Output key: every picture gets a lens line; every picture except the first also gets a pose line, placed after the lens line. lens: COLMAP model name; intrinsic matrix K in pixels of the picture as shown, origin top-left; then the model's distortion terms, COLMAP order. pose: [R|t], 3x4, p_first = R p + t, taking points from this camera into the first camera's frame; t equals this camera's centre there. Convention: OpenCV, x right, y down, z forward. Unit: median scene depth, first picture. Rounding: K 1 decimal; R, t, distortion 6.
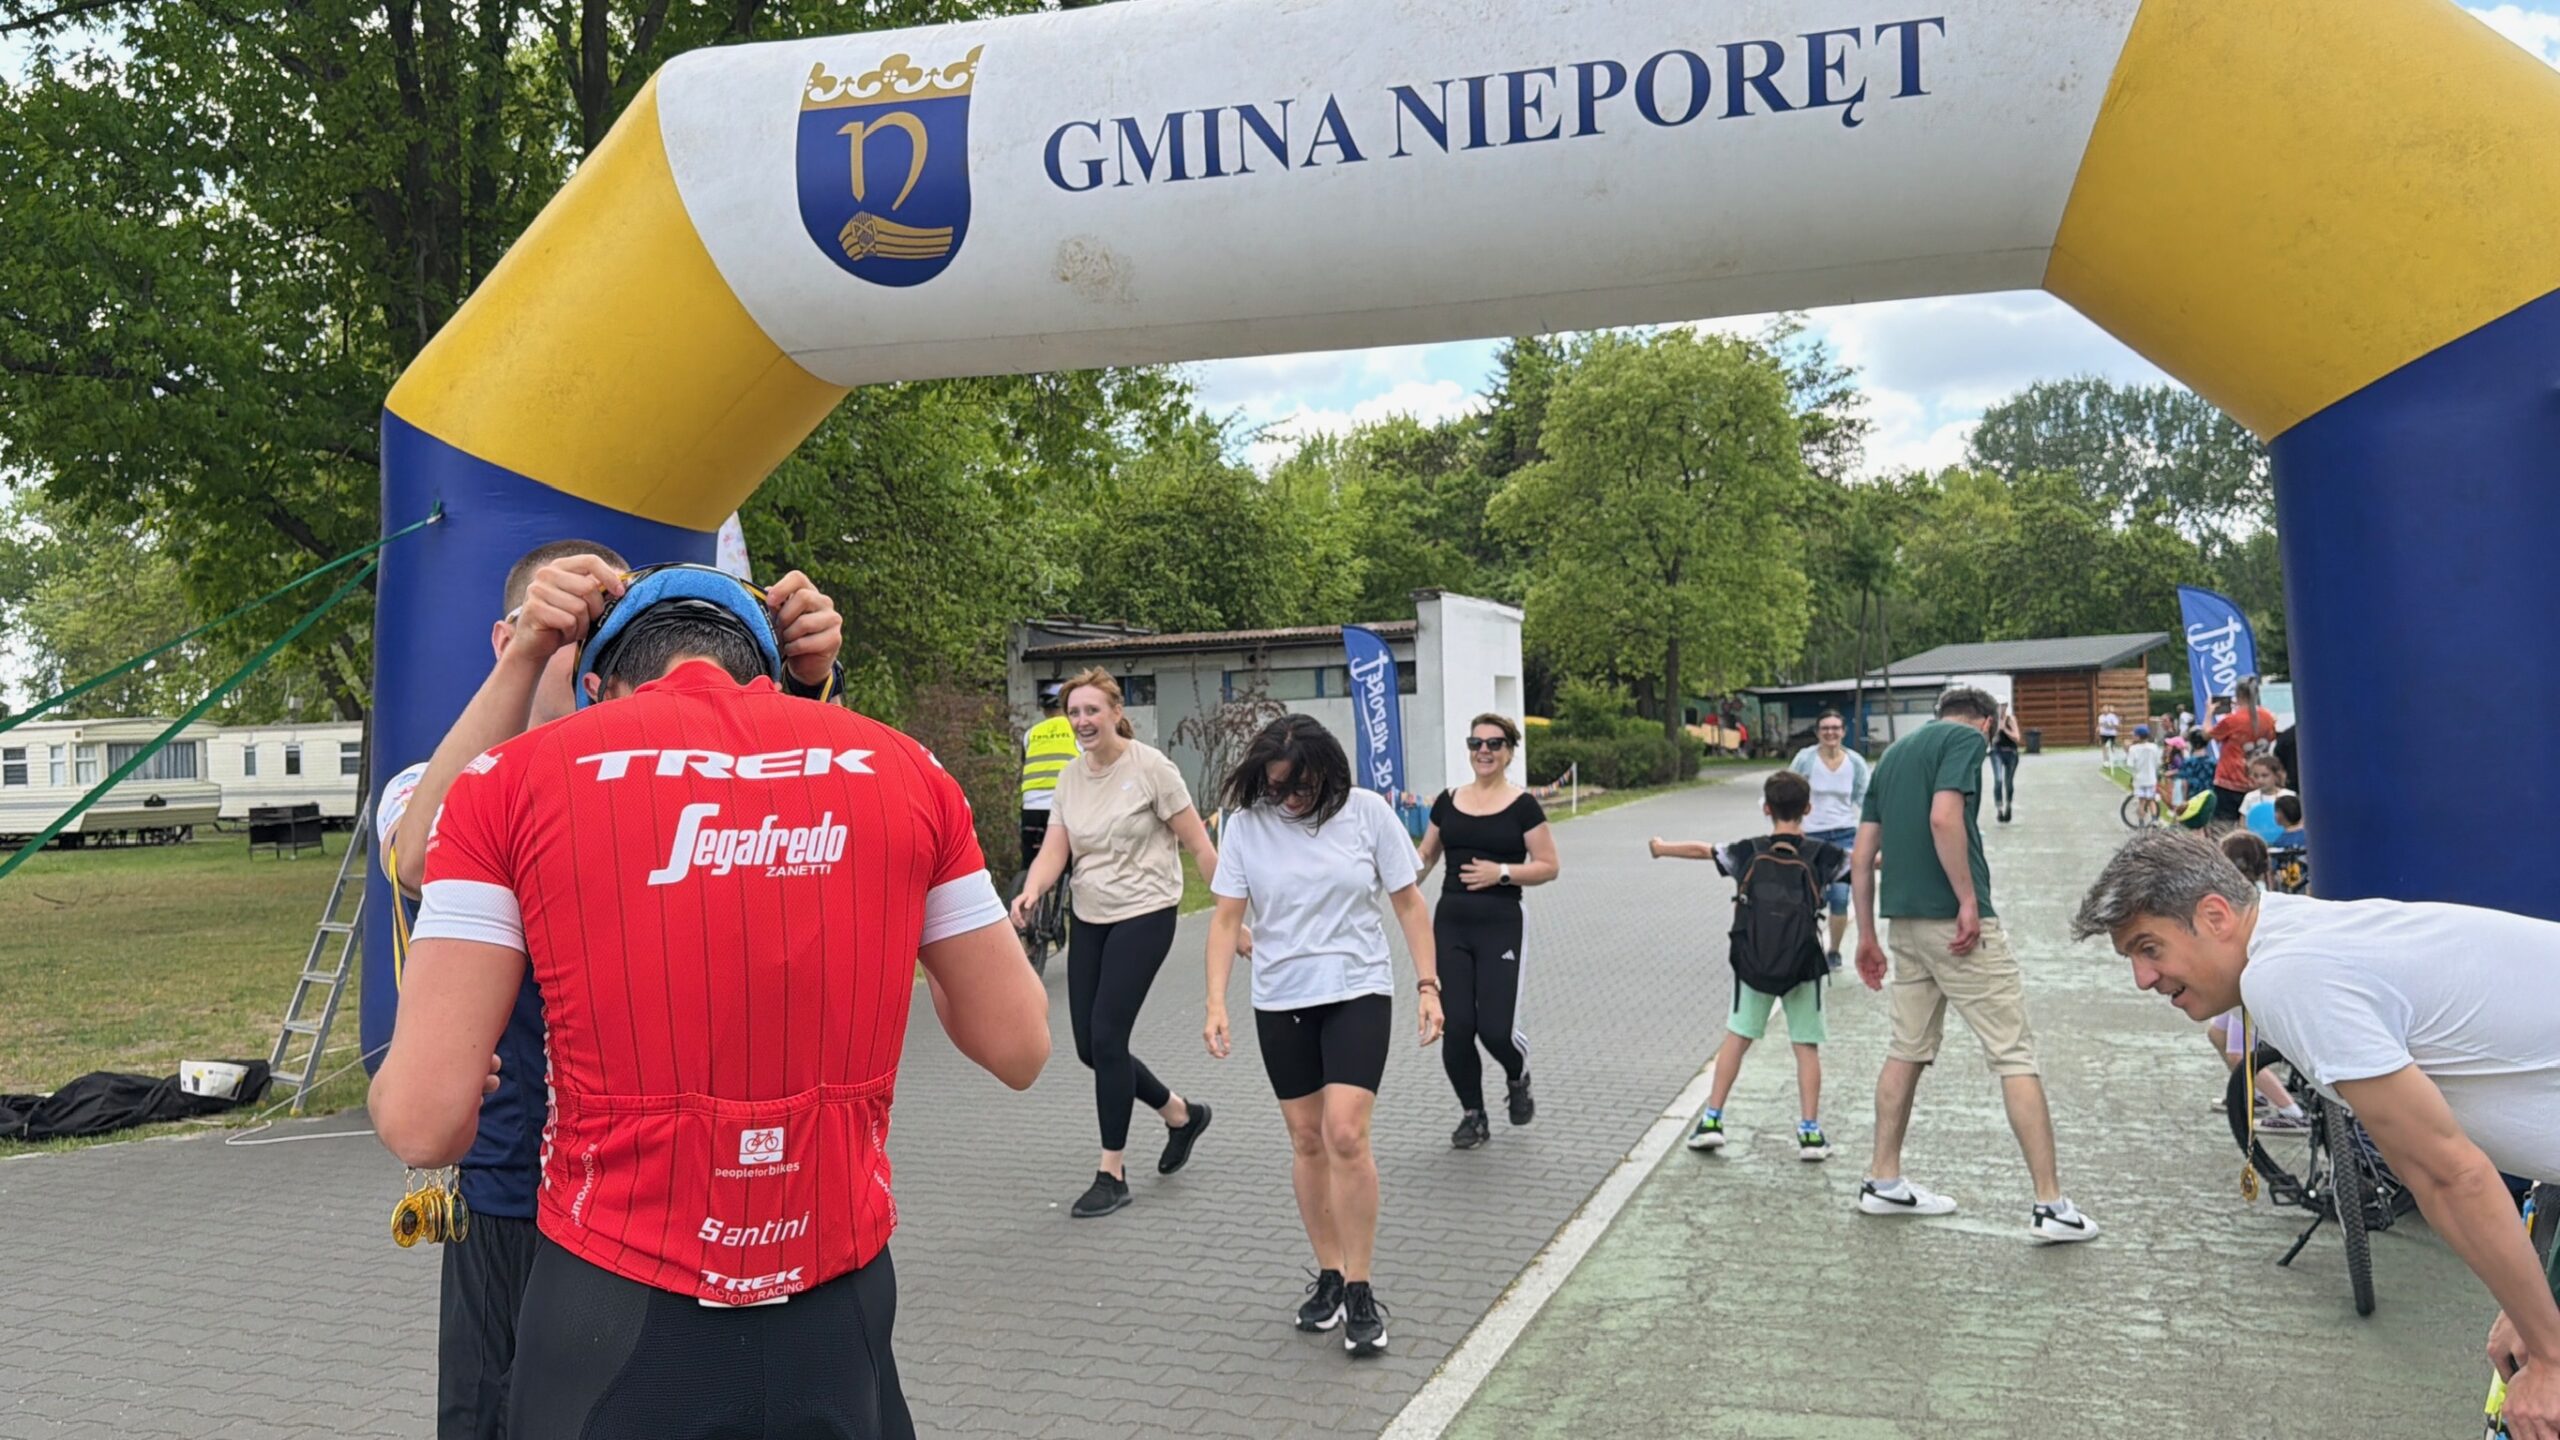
lens RADIAL K [[2153.1, 0, 1258.7], [0, 2153.1, 720.6], [0, 0, 1]] dist [0.189713, -0.403687]
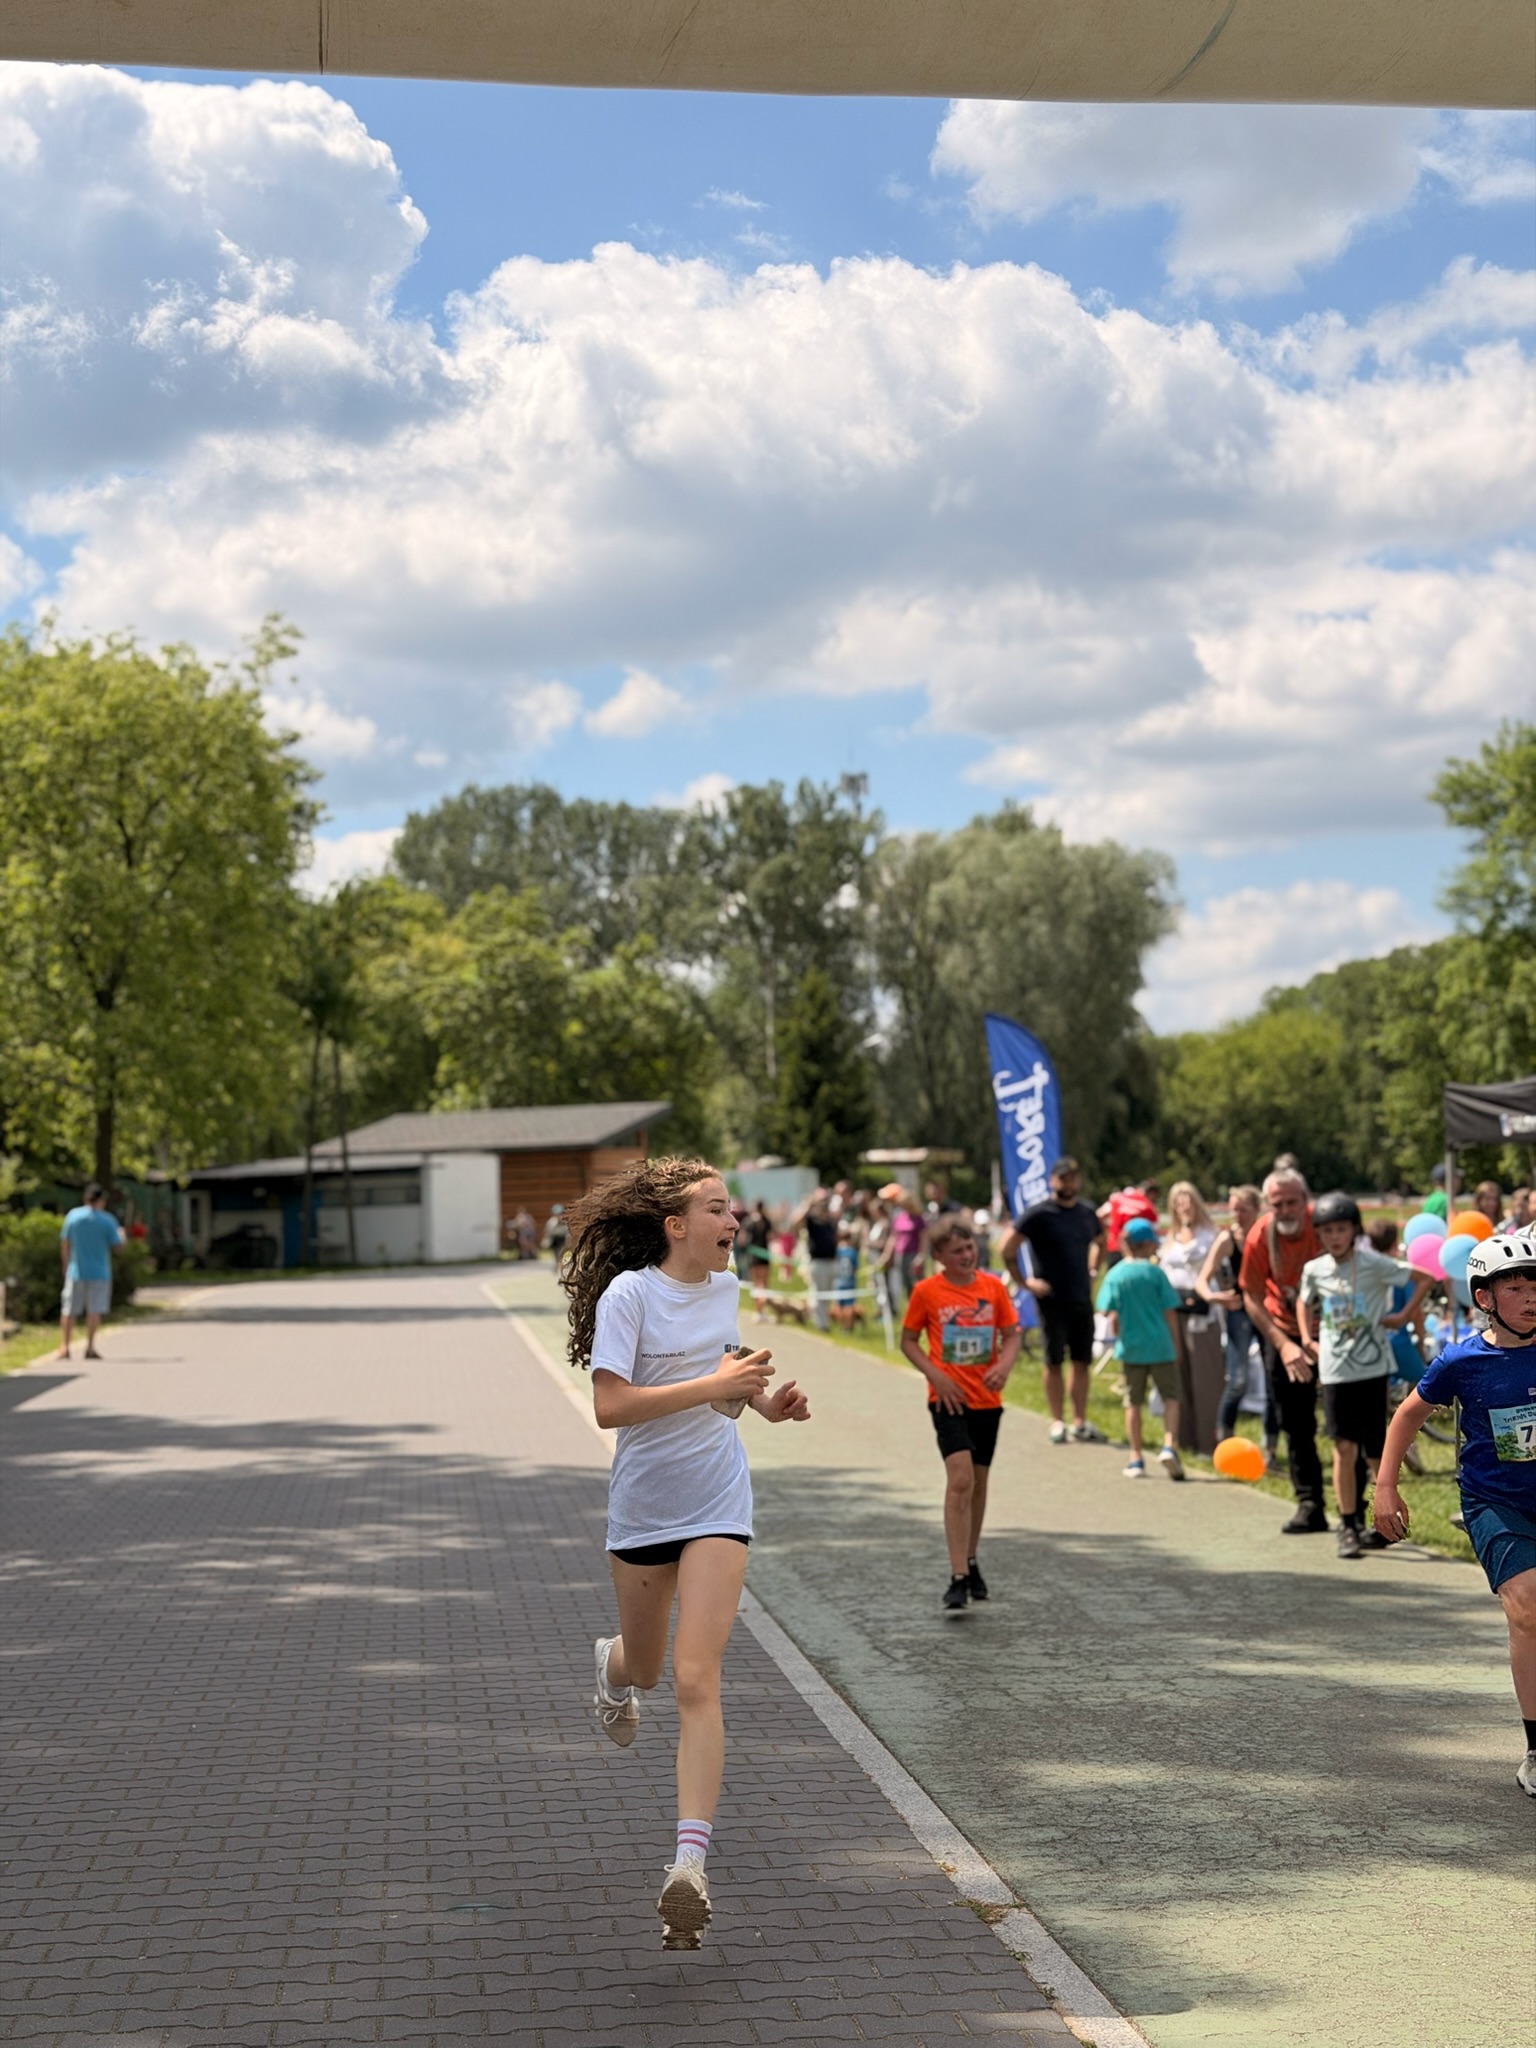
lens RADIAL K [[2820.9, 0, 748.0], [0, 2820.9, 1020.3], [0, 0, 1]] dist [0.142873, -0.089237]
pose [[0.891030, 0.030440, 0.452922, -0.037797], [0.001395, 0.997561, -0.069789, 0.001781], [-0.453942, 0.062815, 0.888814, 0.172181]]
